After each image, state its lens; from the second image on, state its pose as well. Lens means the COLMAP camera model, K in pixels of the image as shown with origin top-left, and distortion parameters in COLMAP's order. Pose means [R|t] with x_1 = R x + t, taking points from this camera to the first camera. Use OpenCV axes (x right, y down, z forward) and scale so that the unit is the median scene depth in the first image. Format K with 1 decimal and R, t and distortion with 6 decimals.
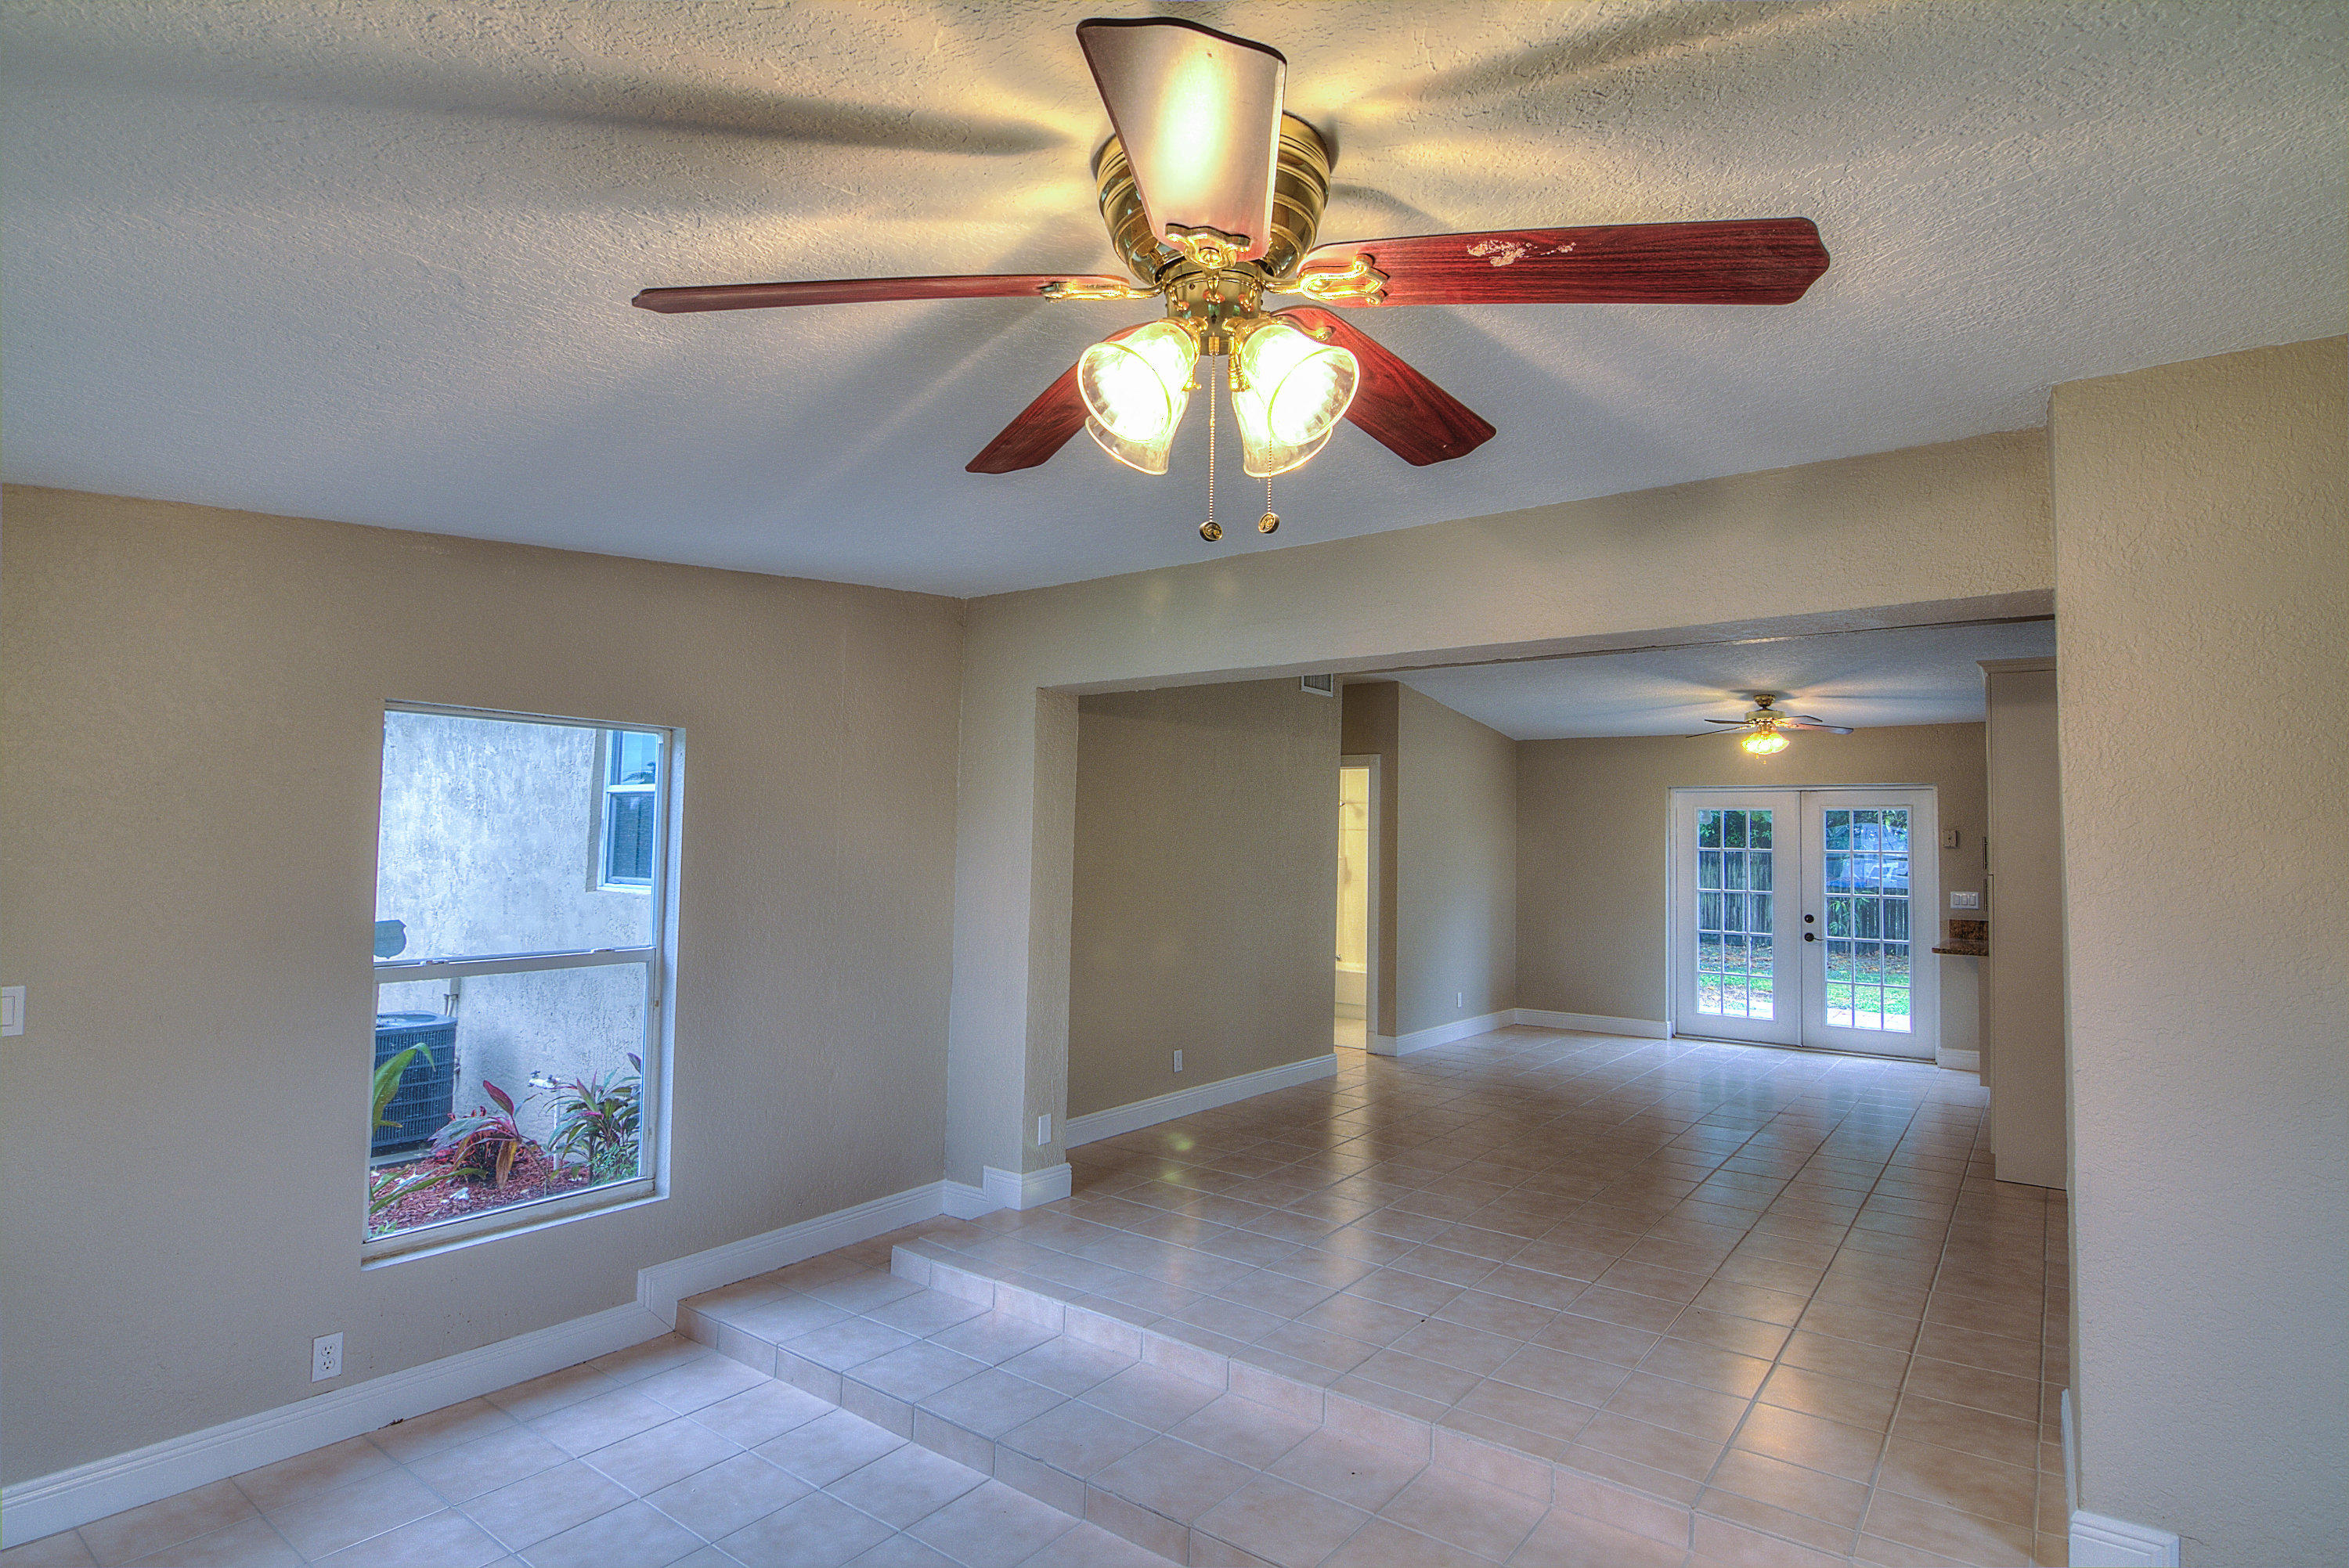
lens RADIAL K [[1195.8, 0, 1128.5], [0, 1195.8, 785.7], [0, 0, 1]] dist [-0.010917, -0.005151]
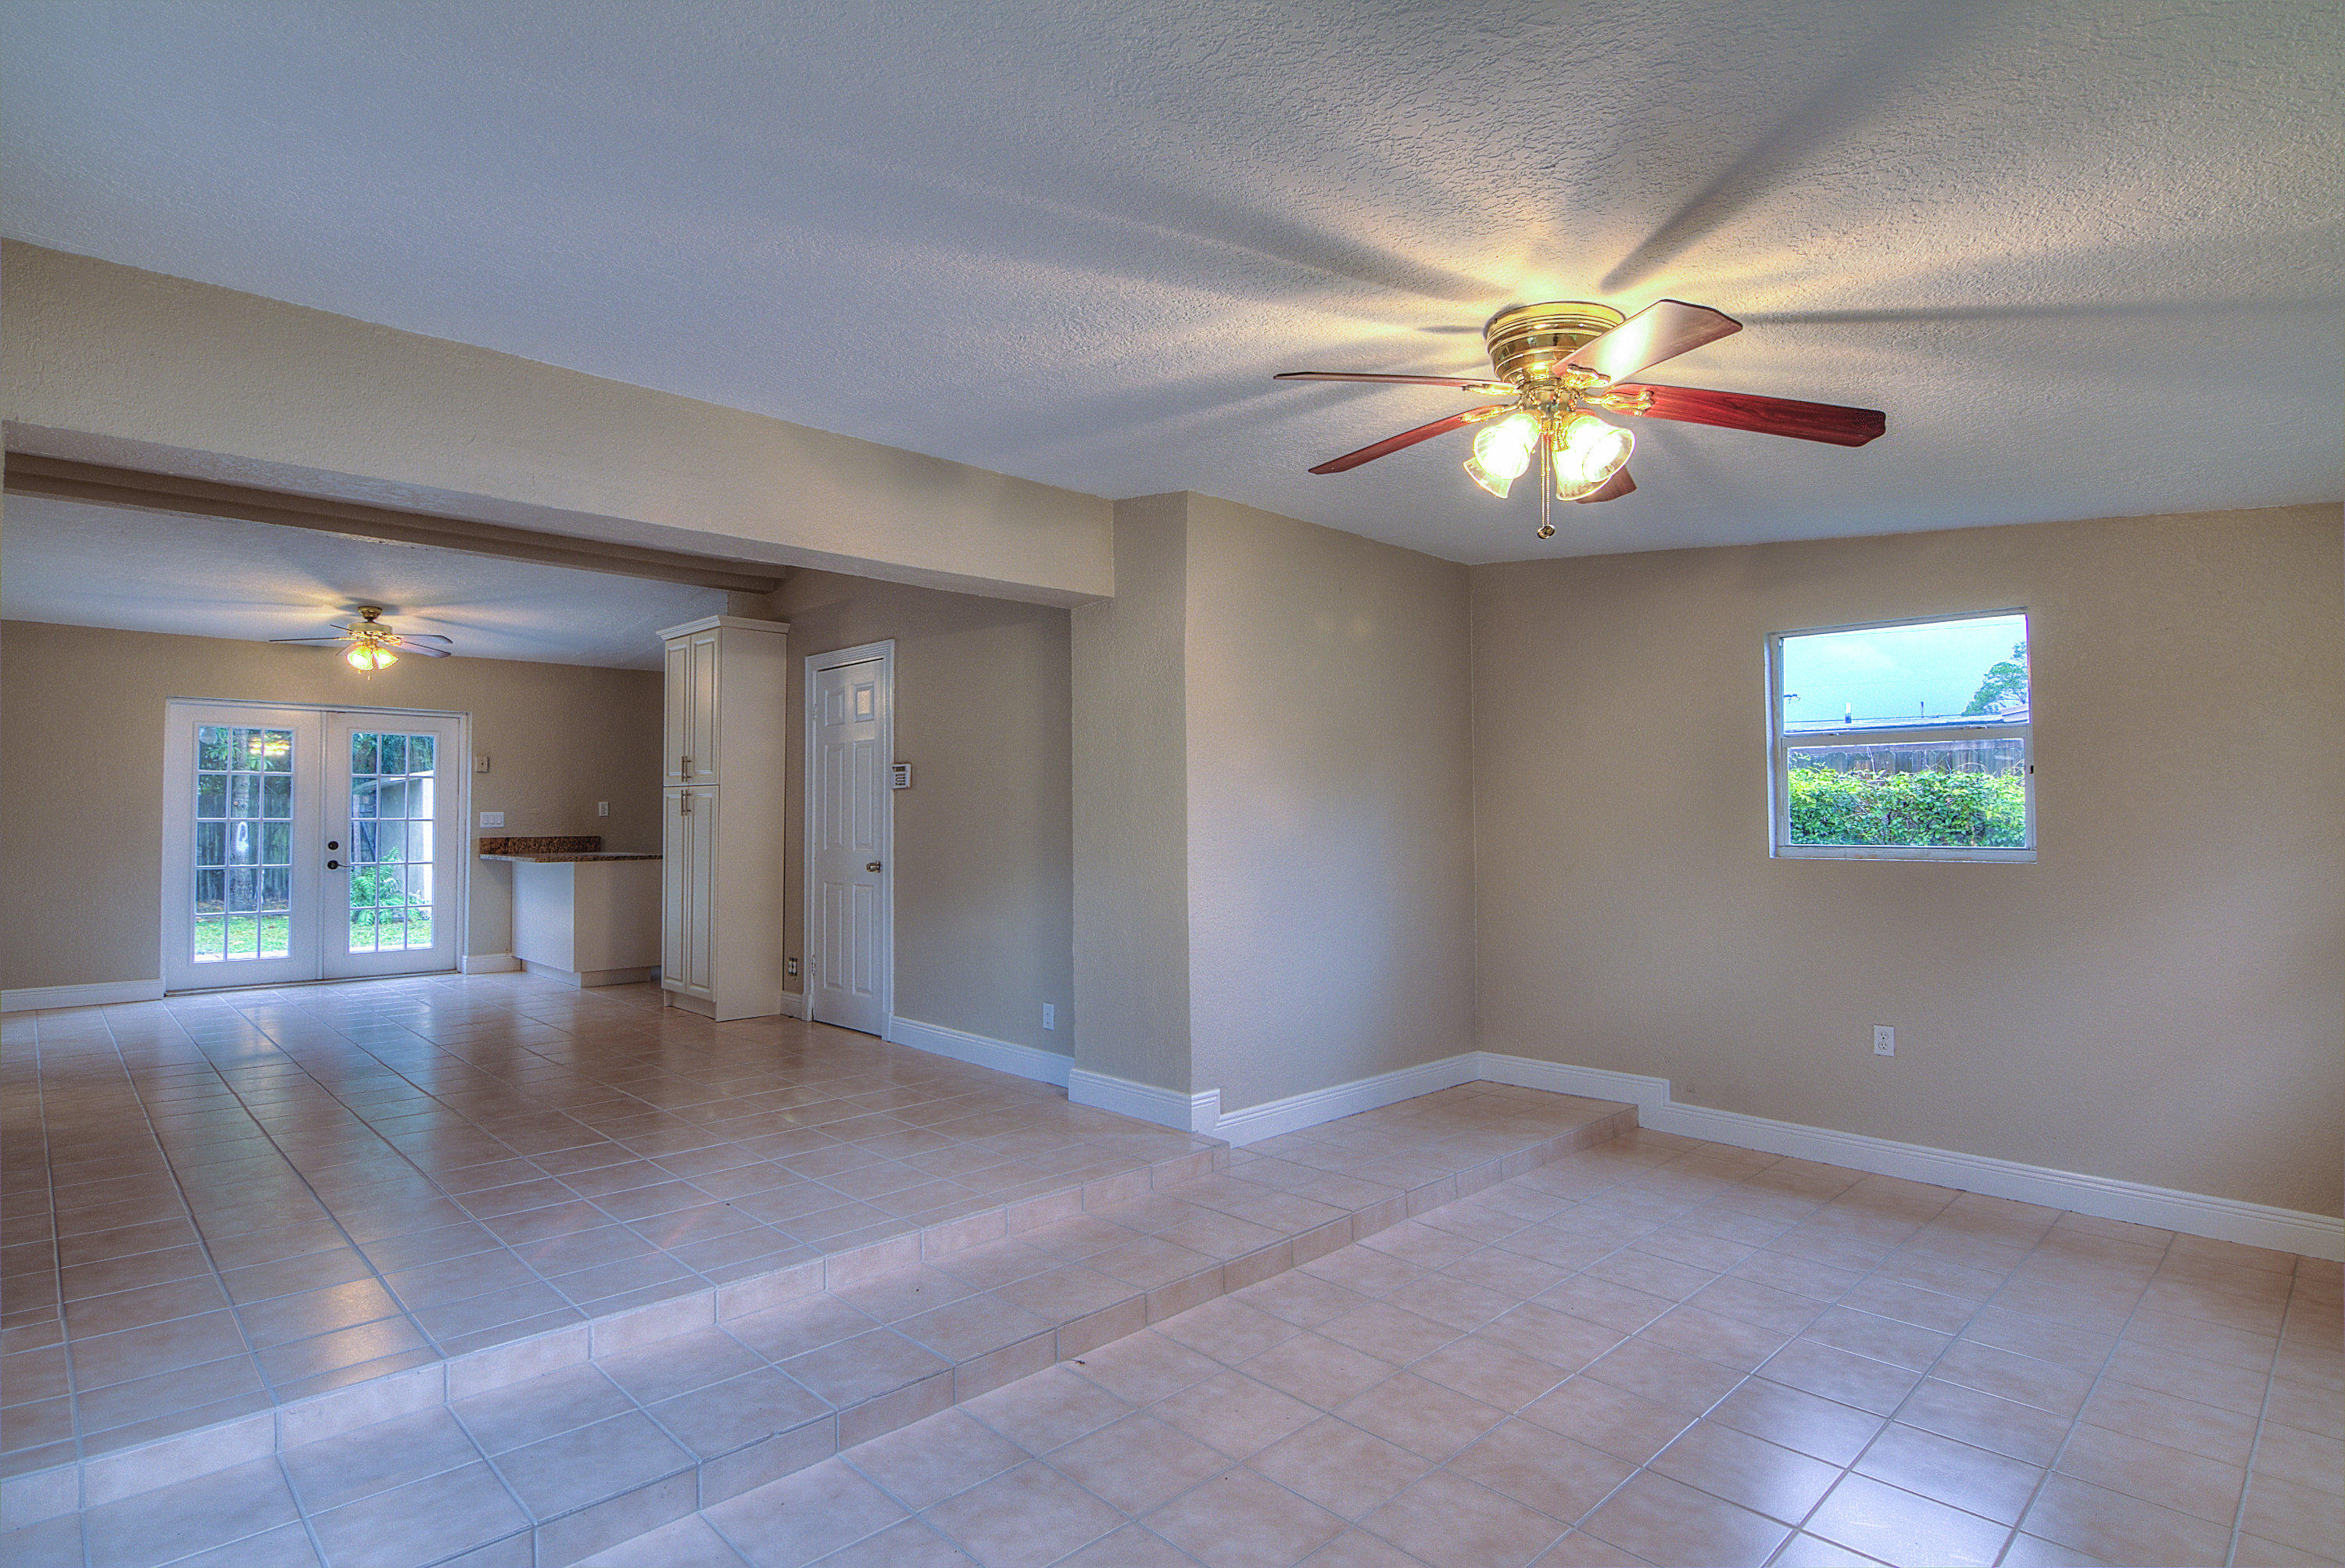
lens RADIAL K [[1193.9, 0, 1181.1], [0, 1193.9, 793.8], [0, 0, 1]] dist [-0.010917, -0.005151]
pose [[0.124128, -0.000783, 0.992266, -0.323609], [-0.047297, 0.998858, 0.006704, 0.035564], [-0.991138, -0.047764, 0.123949, 0.235449]]
